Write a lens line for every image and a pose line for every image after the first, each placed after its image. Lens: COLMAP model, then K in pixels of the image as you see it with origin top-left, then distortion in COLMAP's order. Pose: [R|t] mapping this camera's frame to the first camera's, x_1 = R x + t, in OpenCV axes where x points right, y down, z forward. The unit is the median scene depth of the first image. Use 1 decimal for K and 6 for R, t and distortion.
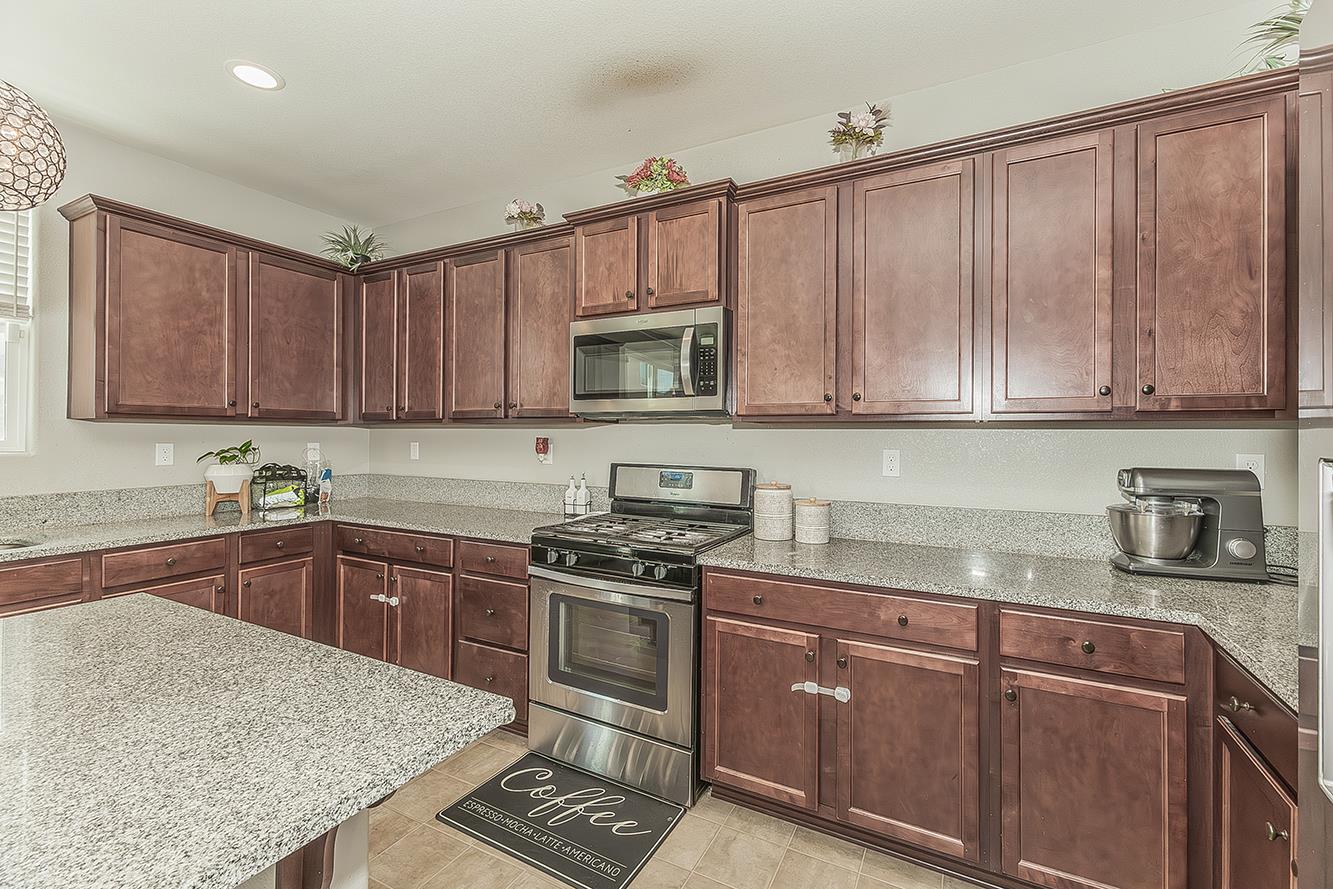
lens RADIAL K [[574.4, 0, 683.3], [0, 574.4, 430.9], [0, 0, 1]] dist [0.000045, -0.000048]
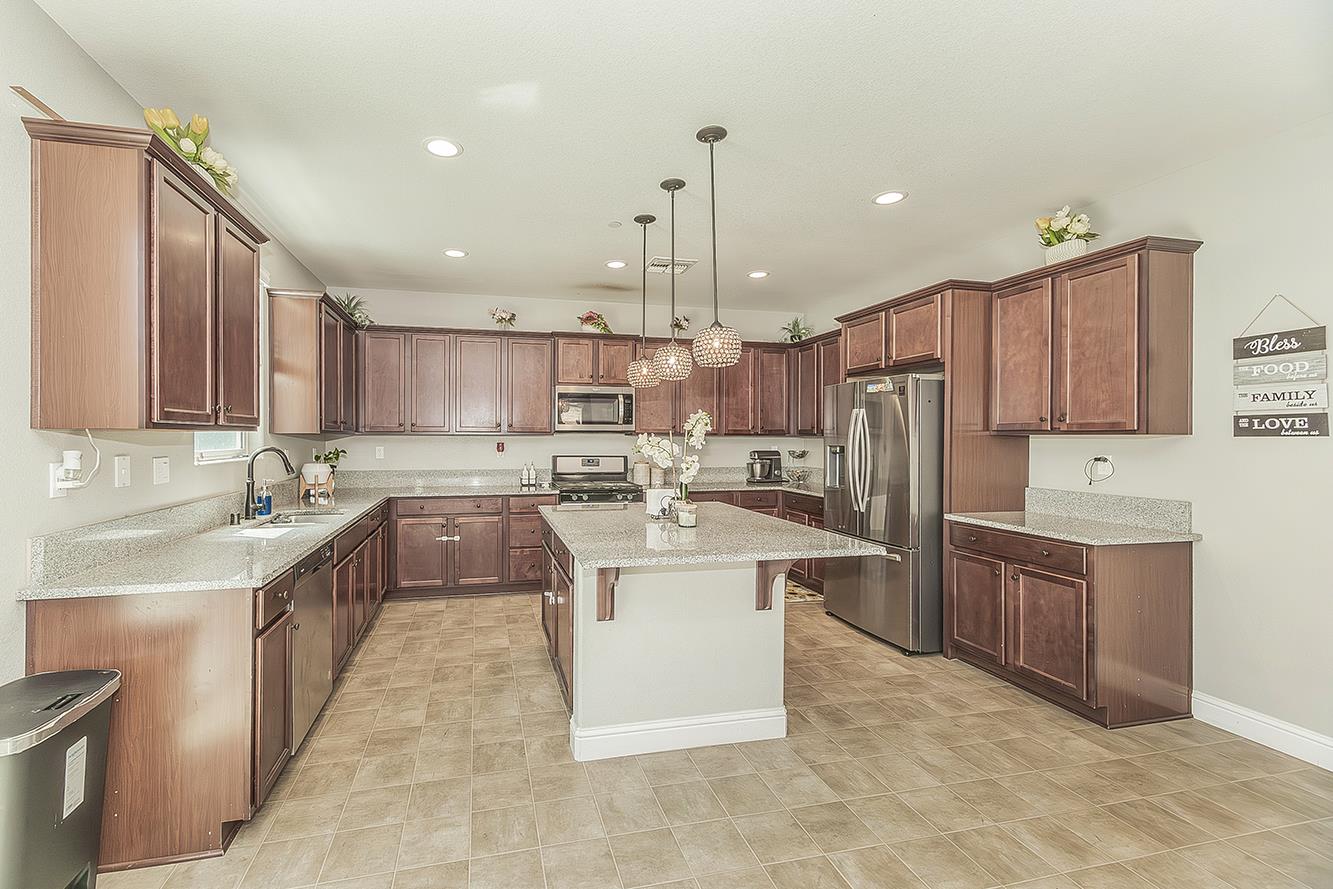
lens RADIAL K [[557.3, 0, 607.8], [0, 557.3, 439.7], [0, 0, 1]] dist [0.004050, 0.000241]
pose [[0.762372, -0.004948, 0.647120, -1.513766], [-0.003159, 0.999930, 0.011368, -0.024652], [-0.647132, -0.010711, 0.762303, -0.693990]]
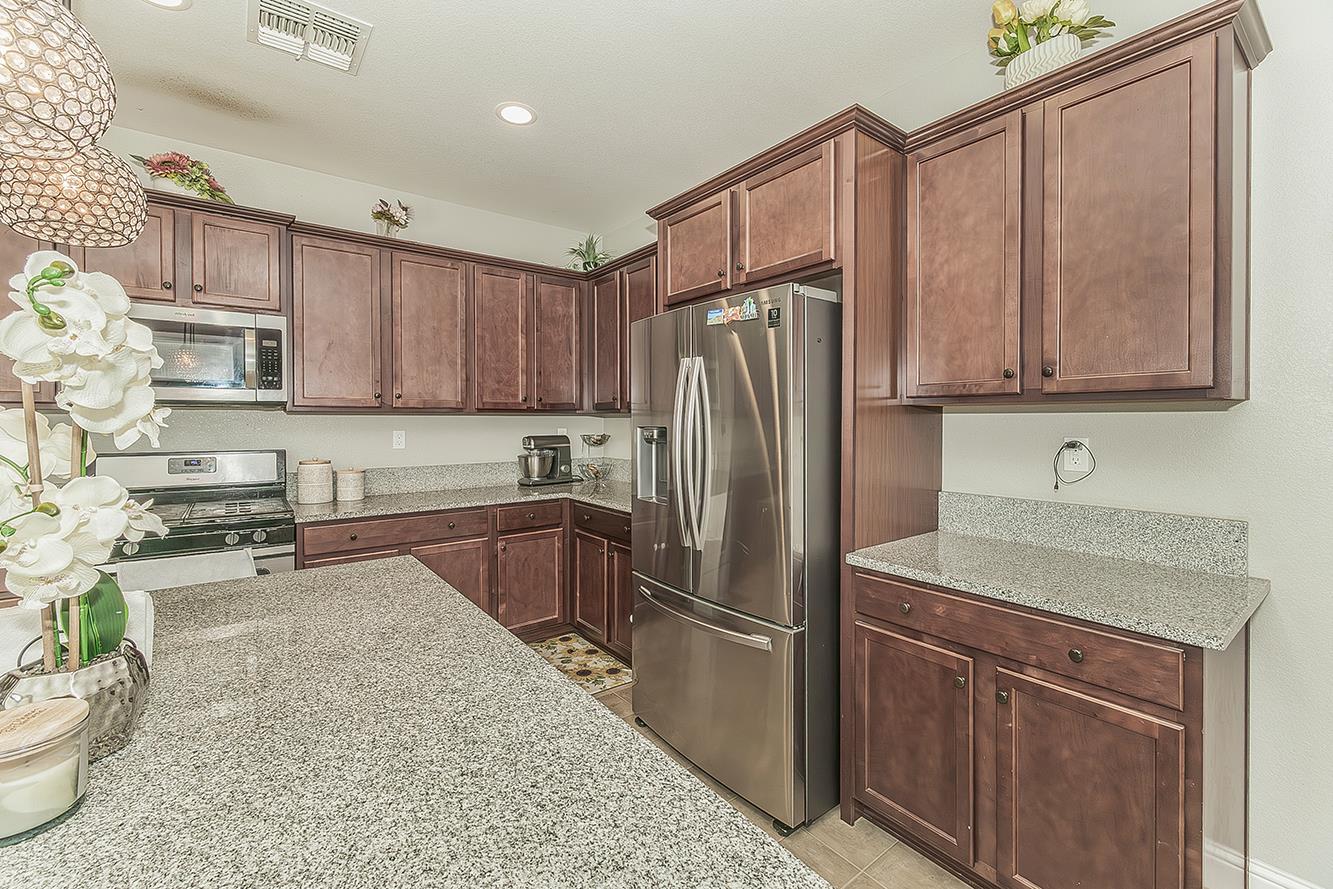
lens RADIAL K [[561.6, 0, 666.8], [0, 561.6, 423.3], [0, 0, 1]] dist [0.000824, 0.000062]
pose [[0.418744, -0.010720, 0.908041, -0.682230], [-0.001398, 0.999922, 0.012449, -0.005869], [-0.908103, -0.006482, 0.418696, -0.240942]]
